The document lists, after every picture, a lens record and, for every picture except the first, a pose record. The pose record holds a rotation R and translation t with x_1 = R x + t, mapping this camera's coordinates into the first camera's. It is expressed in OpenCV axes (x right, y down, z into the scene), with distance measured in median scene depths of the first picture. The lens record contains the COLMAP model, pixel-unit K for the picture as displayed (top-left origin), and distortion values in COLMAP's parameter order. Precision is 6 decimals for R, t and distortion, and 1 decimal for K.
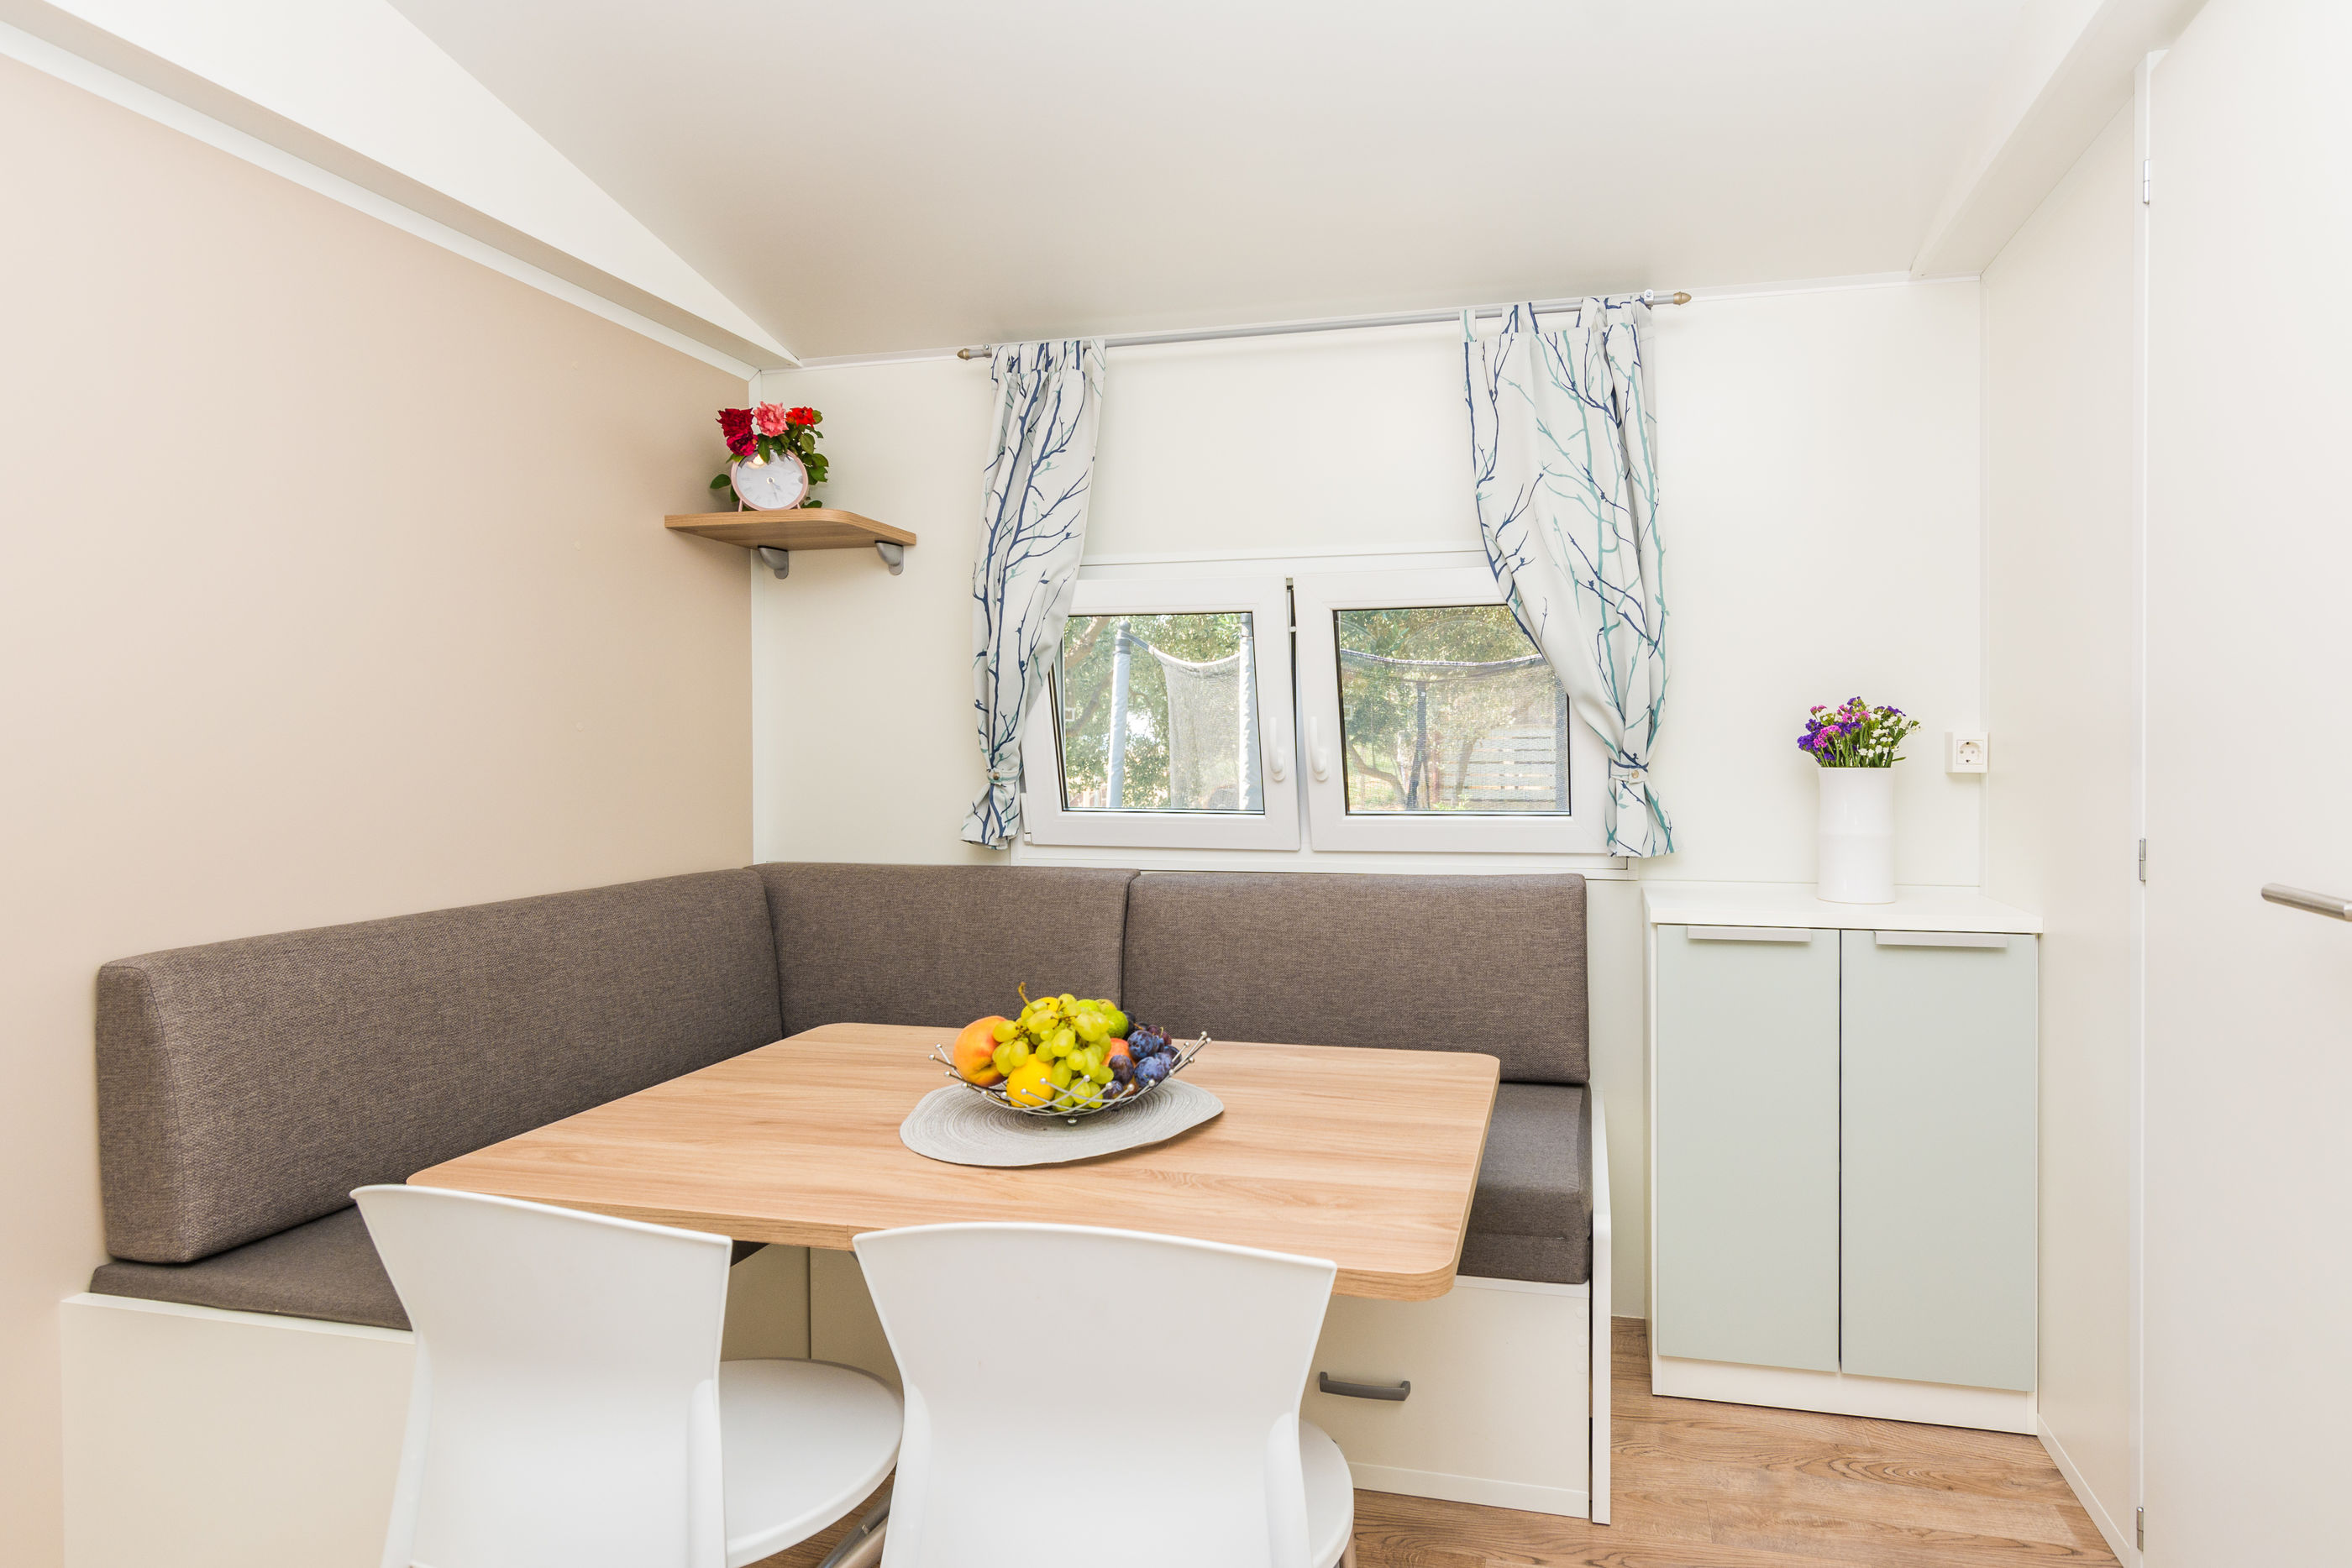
lens RADIAL K [[1146.5, 0, 1178.8], [0, 1146.5, 773.1], [0, 0, 1]] dist [0.002961, -0.000043]
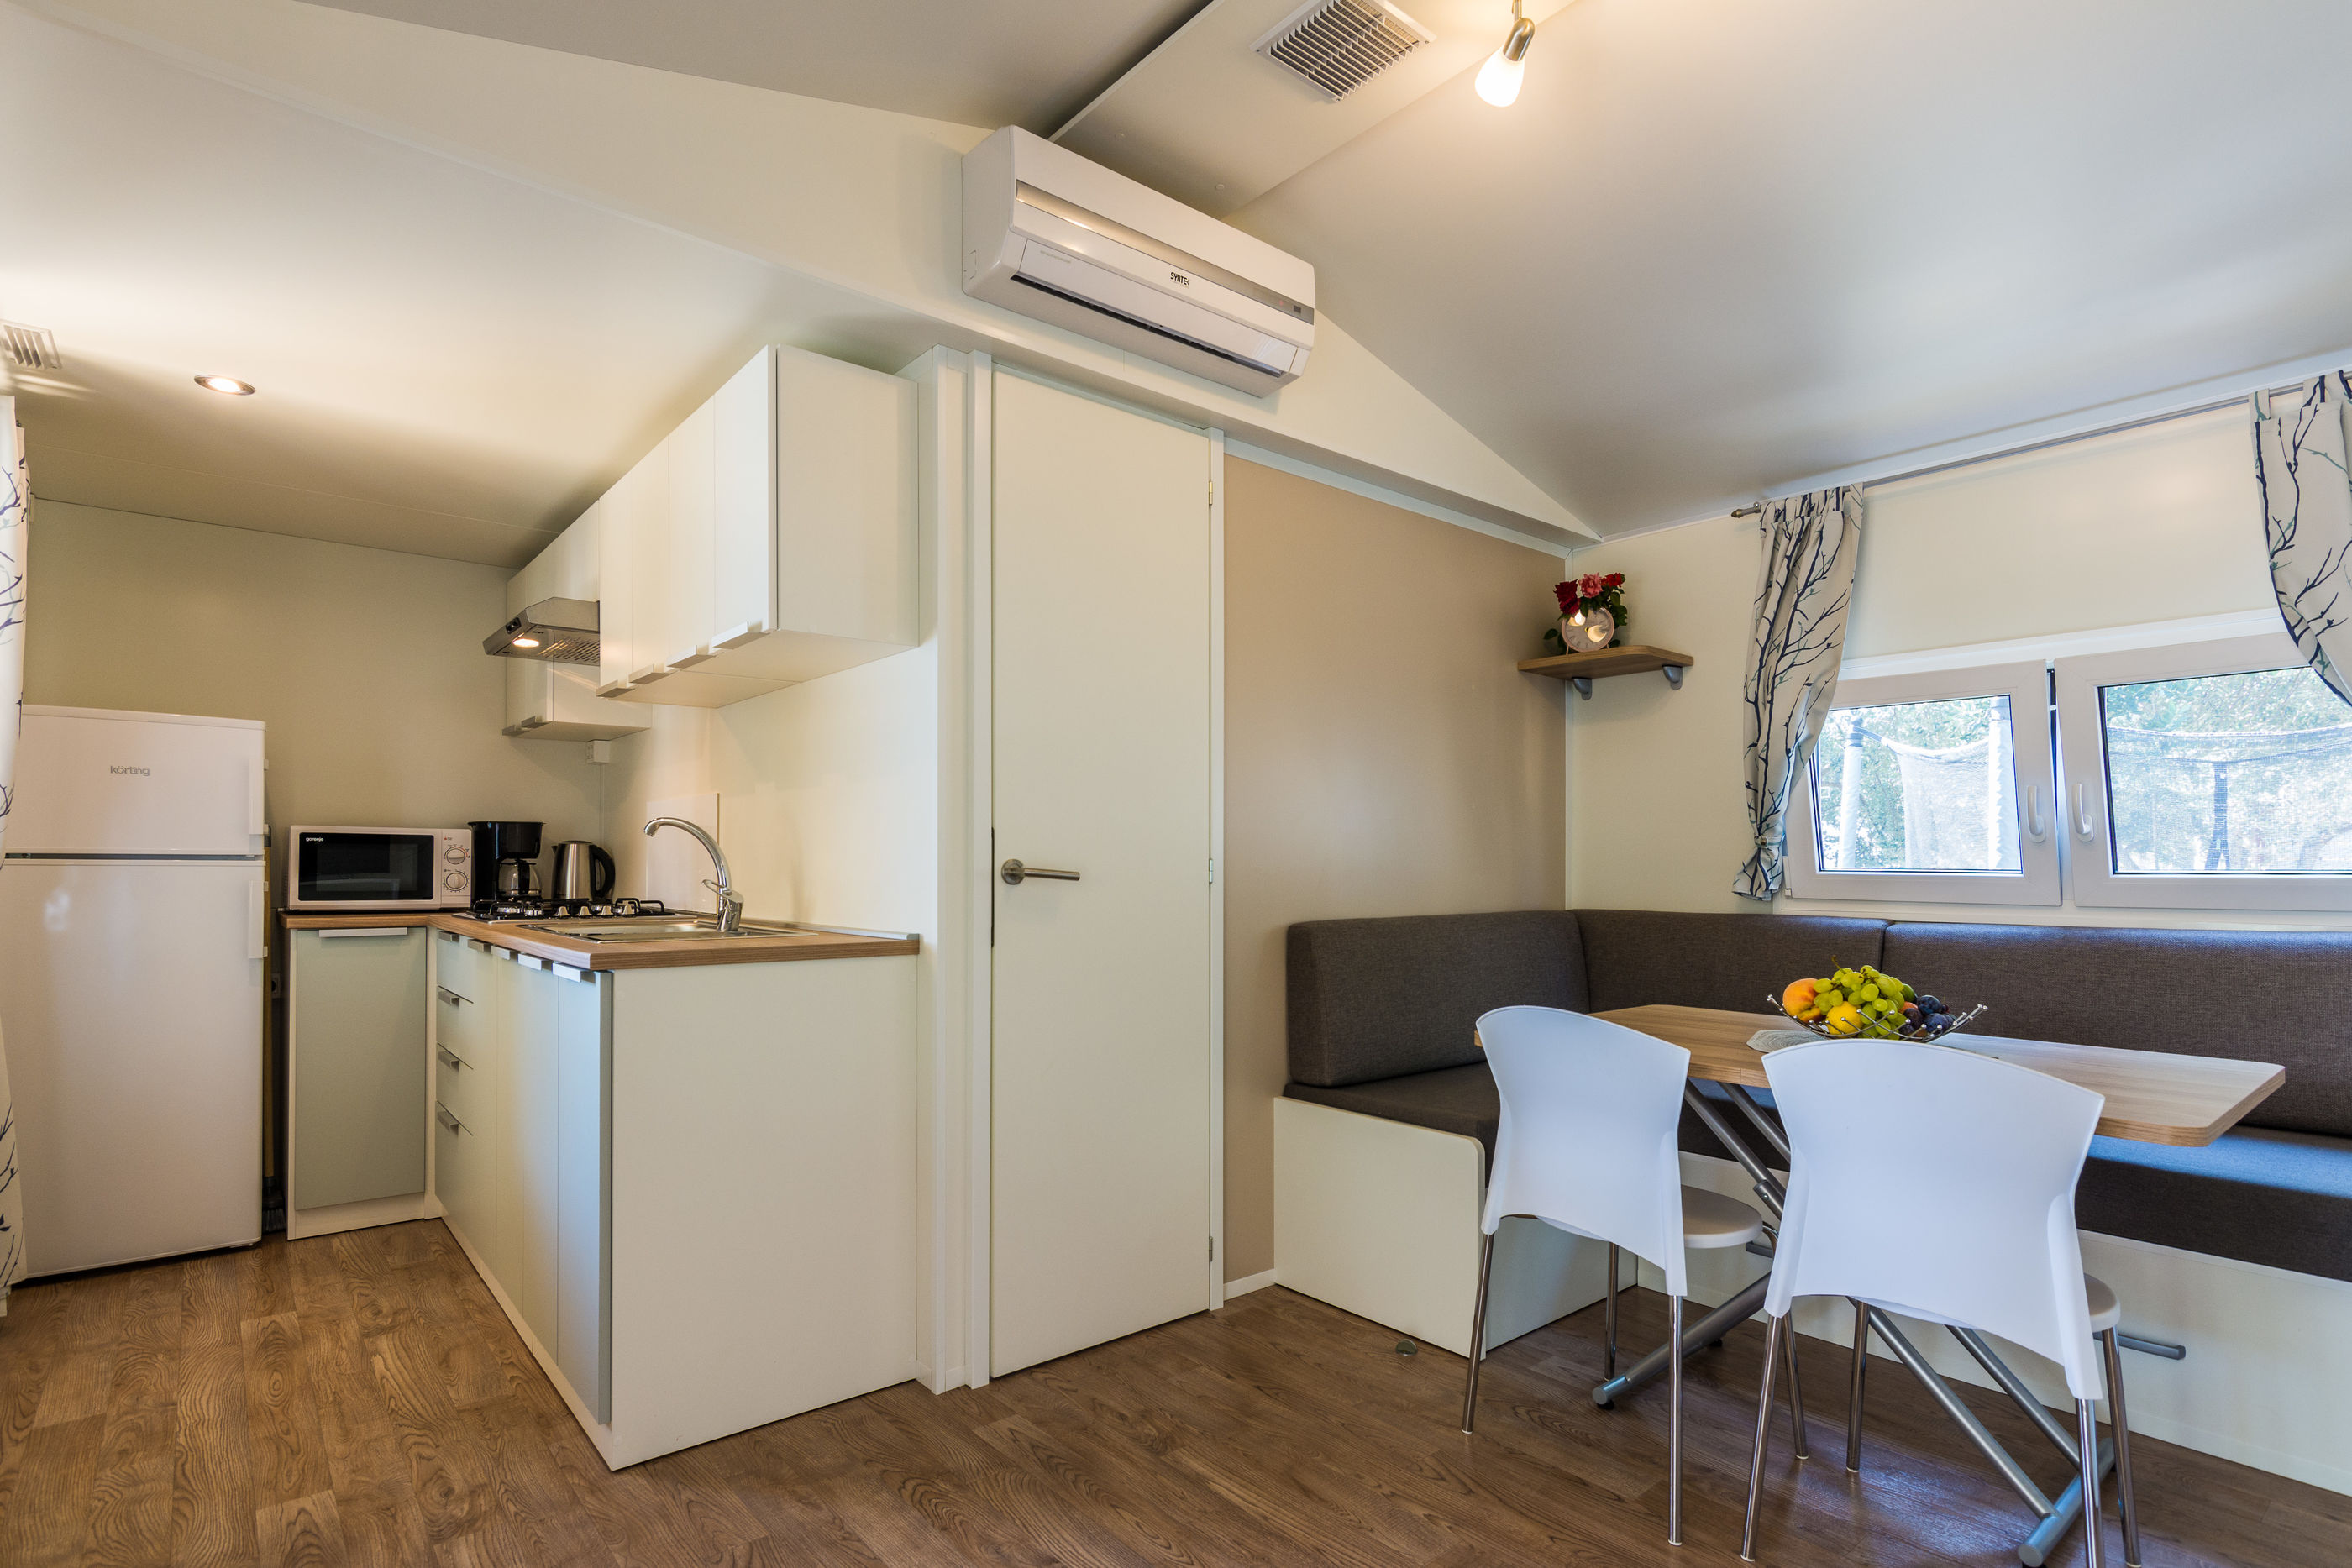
lens RADIAL K [[1146.5, 0, 1205.3], [0, 1146.5, 884.9], [0, 0, 1]] dist [0.002961, -0.000043]
pose [[0.864913, -0.000804, -0.501922, -0.057236], [-0.004929, 0.999937, -0.010094, 0.067047], [0.501898, 0.011205, 0.864854, -0.407835]]
